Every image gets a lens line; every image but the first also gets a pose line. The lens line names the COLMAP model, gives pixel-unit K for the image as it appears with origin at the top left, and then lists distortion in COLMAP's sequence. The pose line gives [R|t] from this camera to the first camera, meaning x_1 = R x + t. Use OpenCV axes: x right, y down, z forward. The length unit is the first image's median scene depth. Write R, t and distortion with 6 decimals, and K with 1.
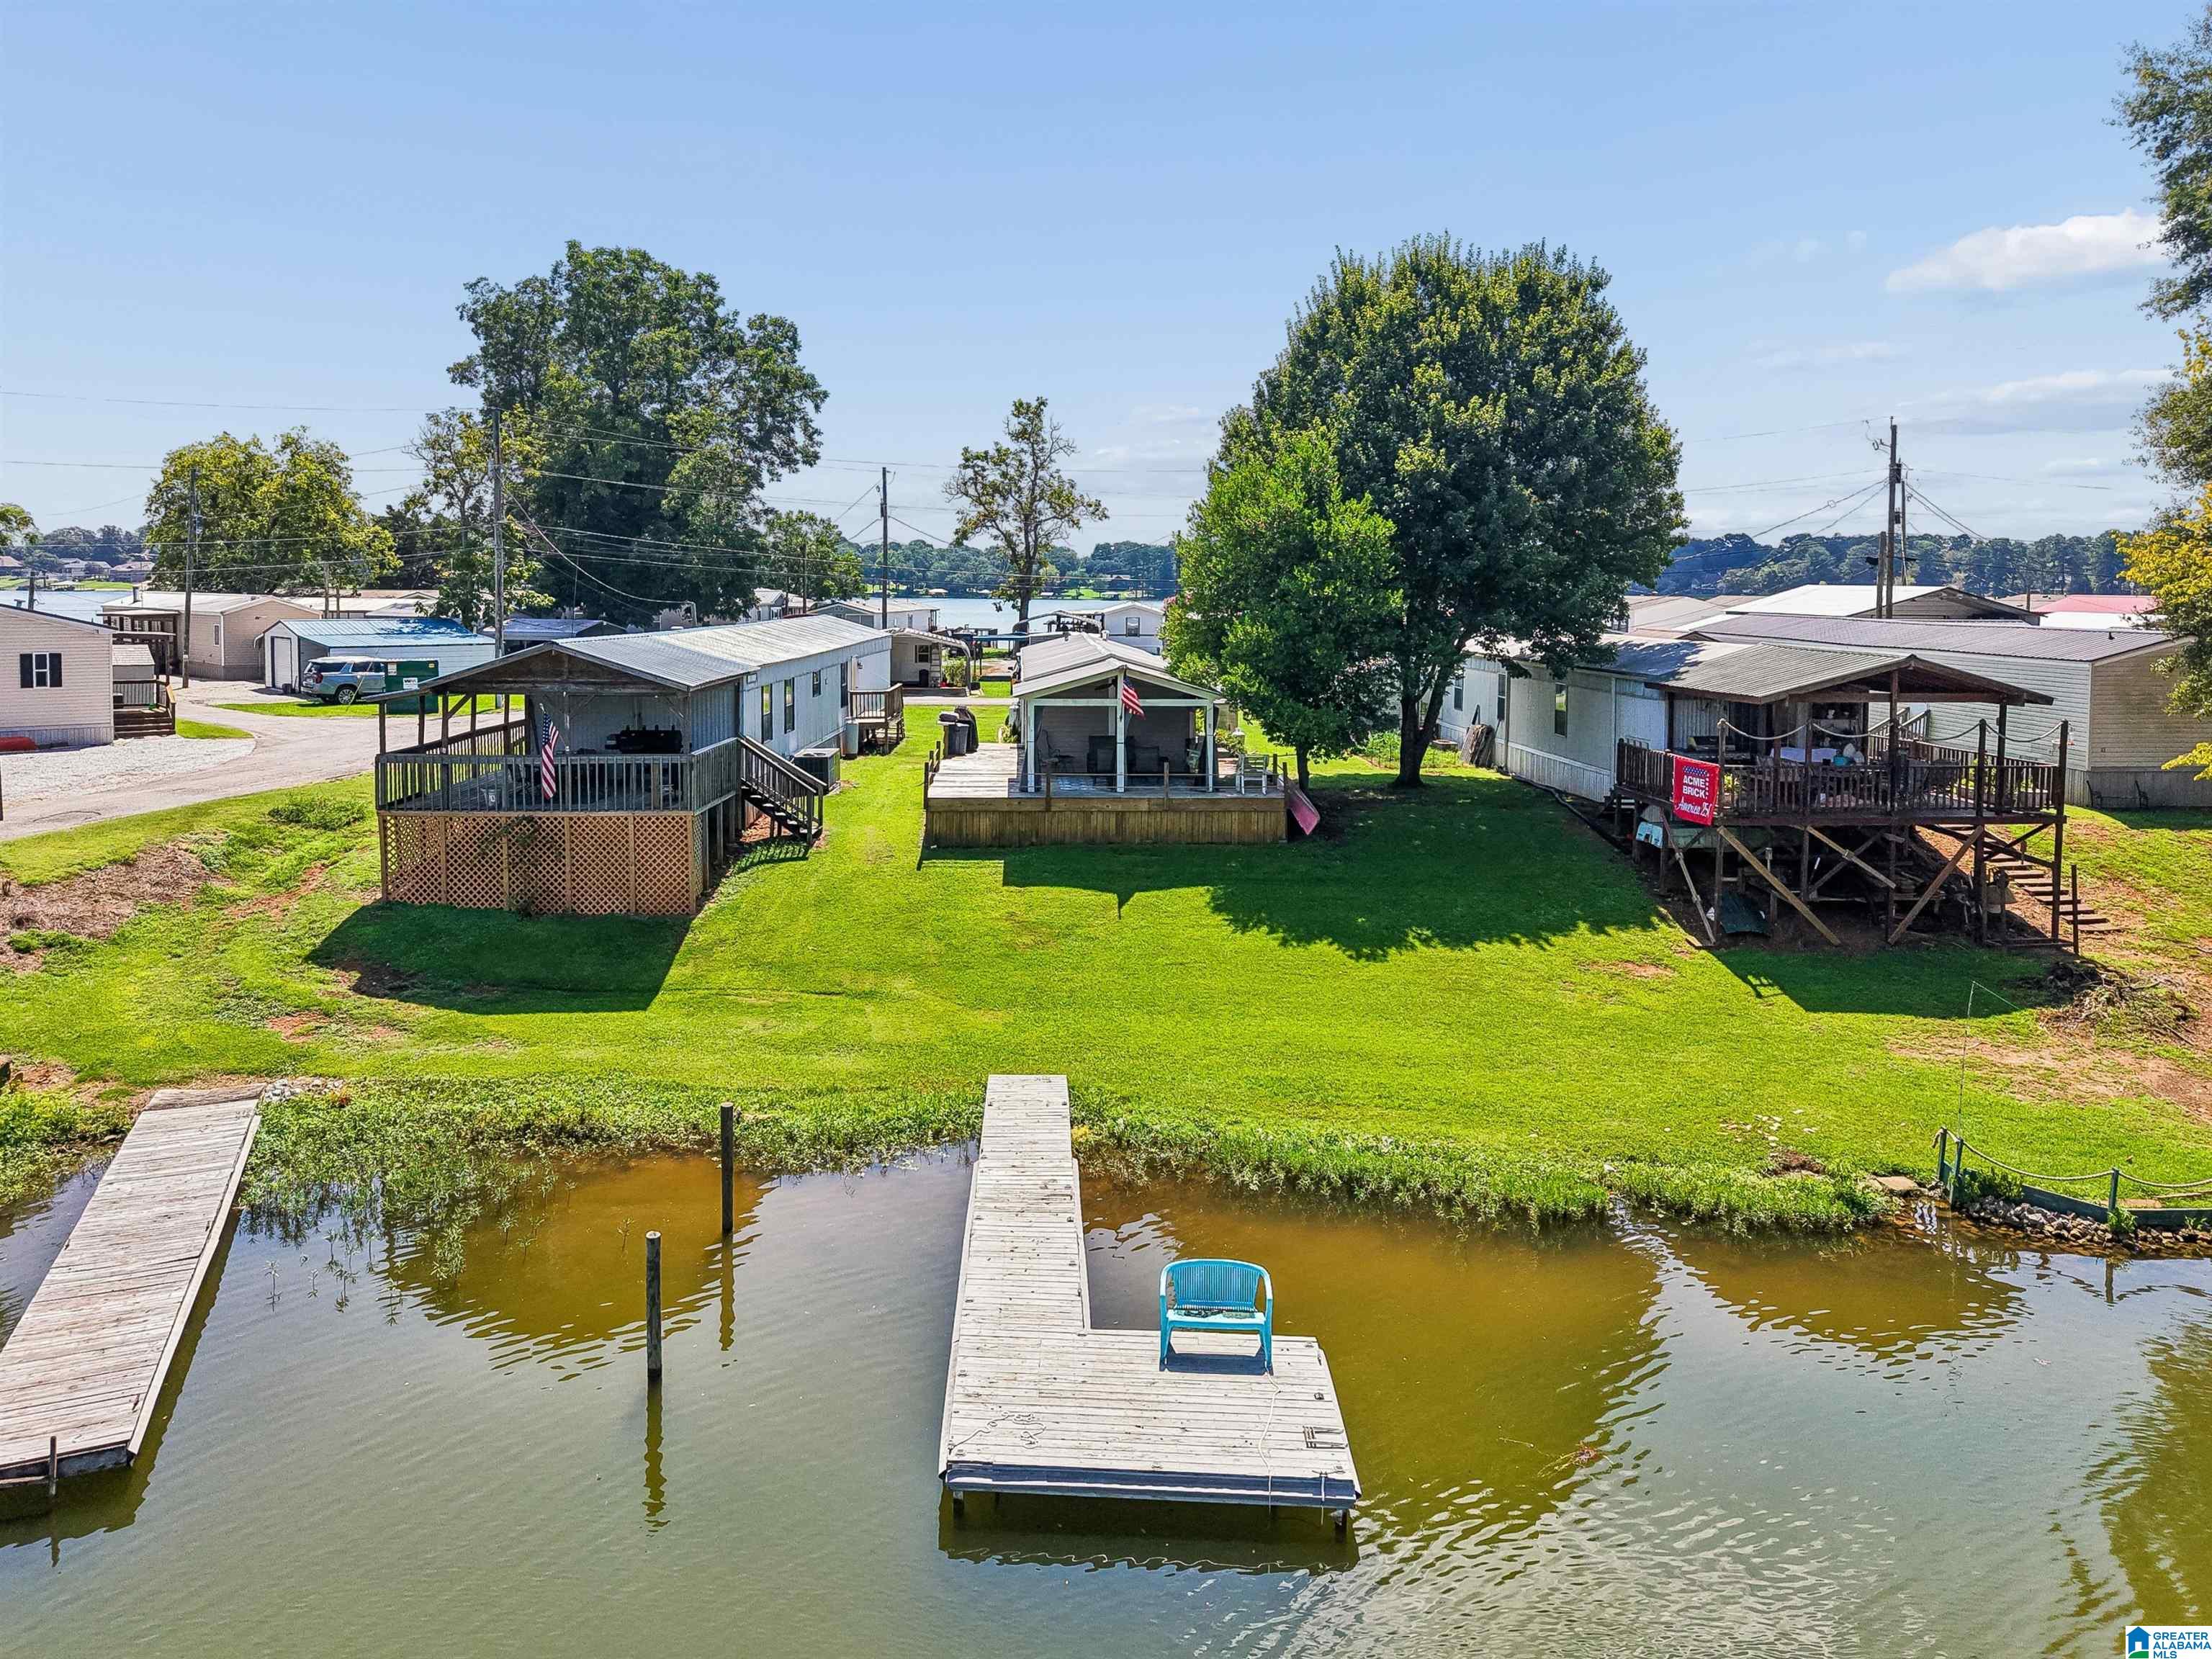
lens RADIAL K [[1550.7, 0, 1096.2], [0, 1550.7, 804.1], [0, 0, 1]] dist [0.030773, -0.030921]
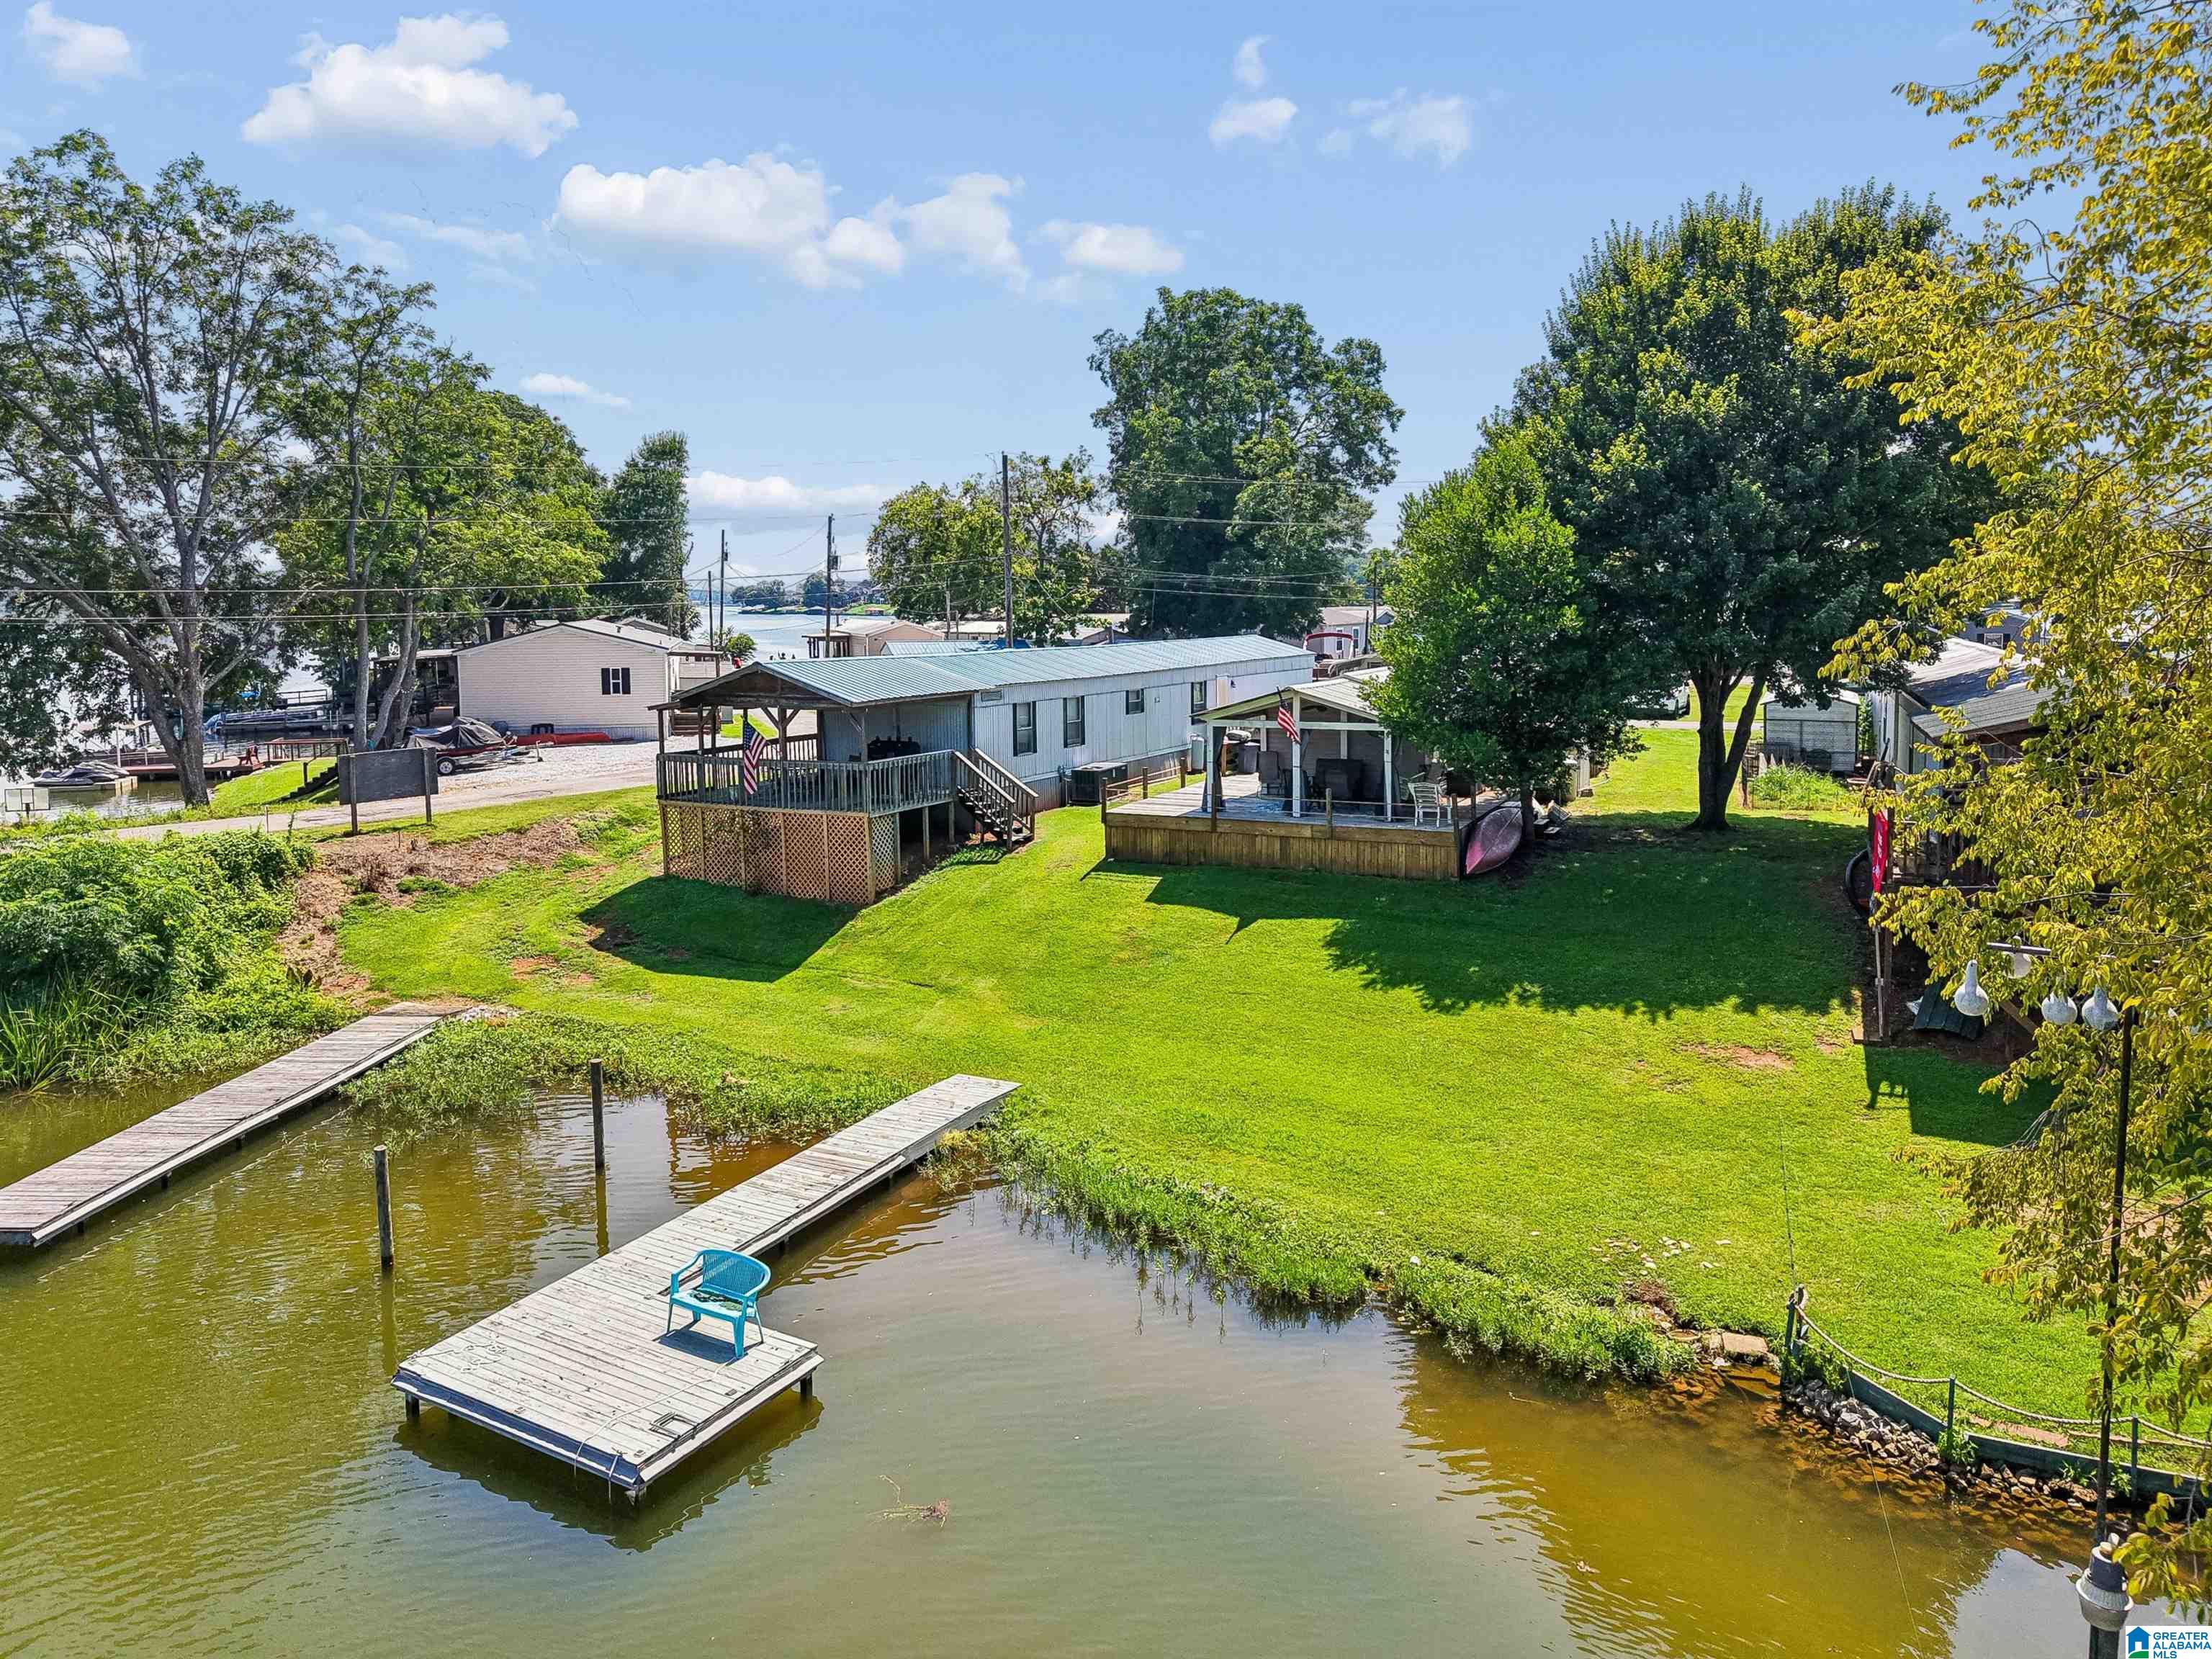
lens RADIAL K [[1536.2, 0, 1106.0], [0, 1536.2, 829.5], [0, 0, 1]] dist [0.053933, -0.050838]
pose [[0.884069, 0.055089, -0.464099, 0.366371], [-0.052084, 0.998456, 0.019303, -0.012512], [0.464446, 0.007107, 0.885573, 0.087078]]
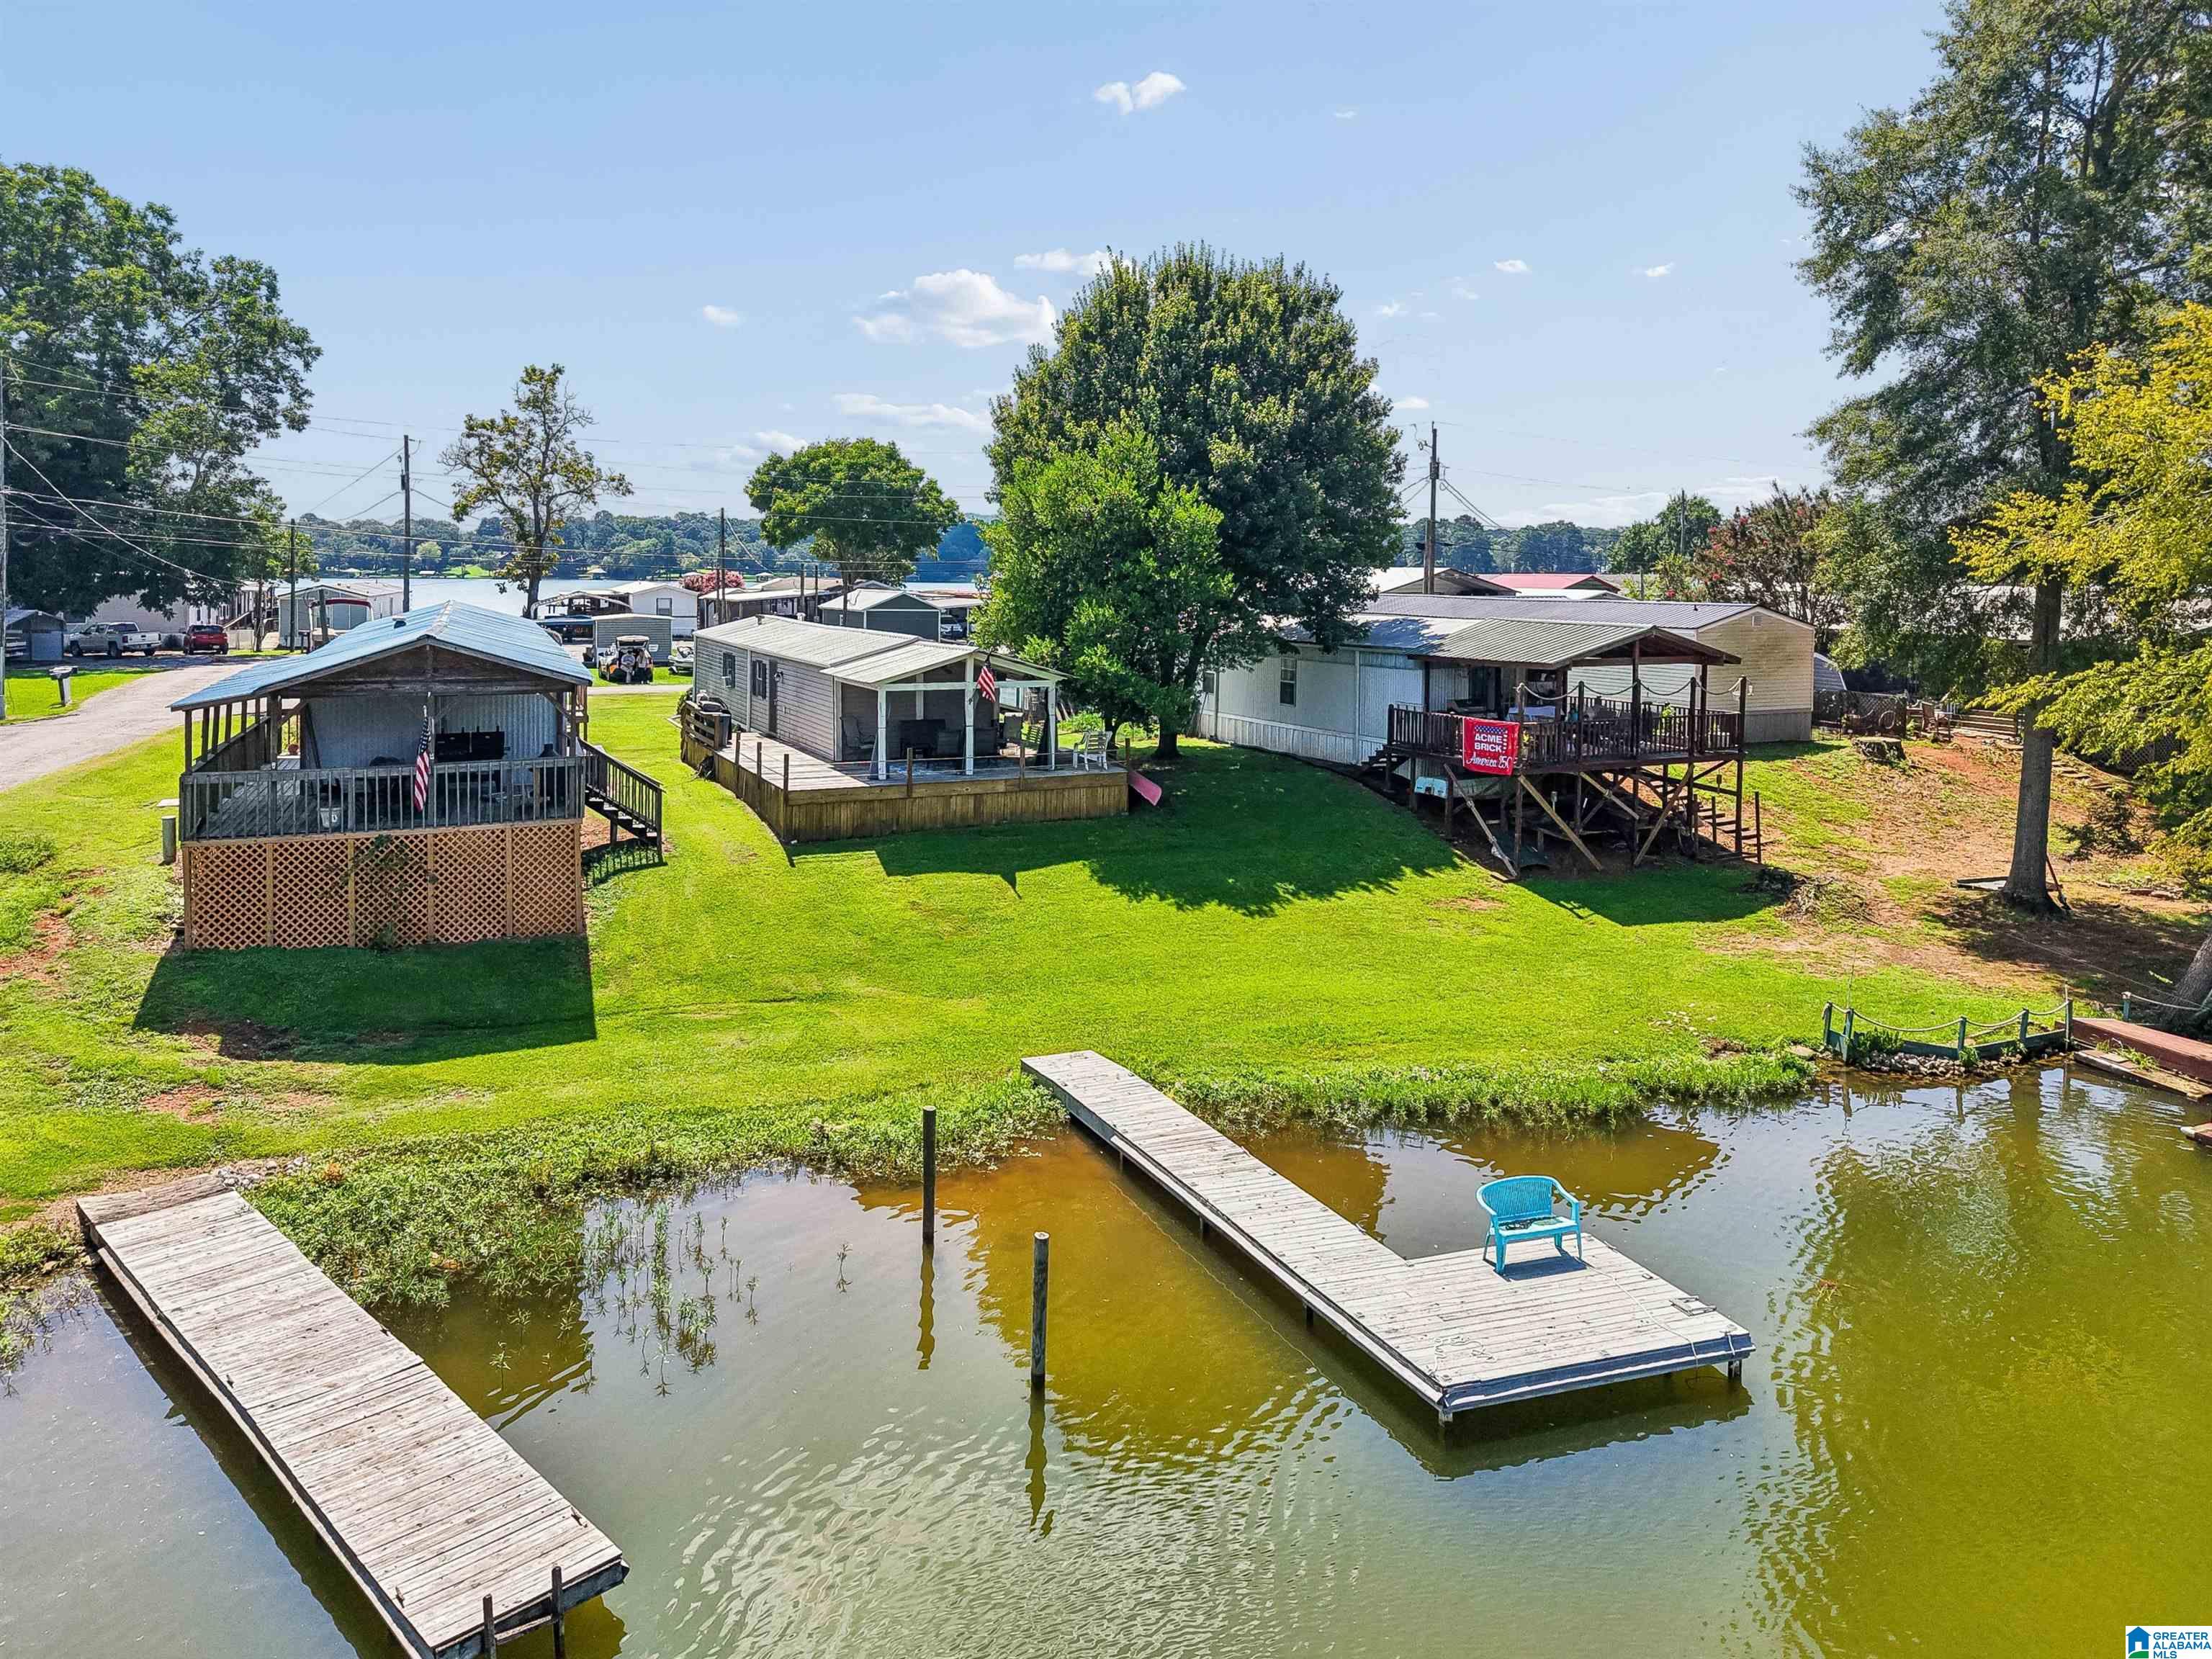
lens RADIAL K [[1557.2, 0, 1109.9], [0, 1557.2, 763.3], [0, 0, 1]] dist [0.044736, -0.066197]
pose [[0.925334, -0.049853, 0.375862, -0.285037], [0.054600, 0.998506, -0.001981, -0.008217], [-0.375202, 0.022355, 0.926674, 0.028886]]
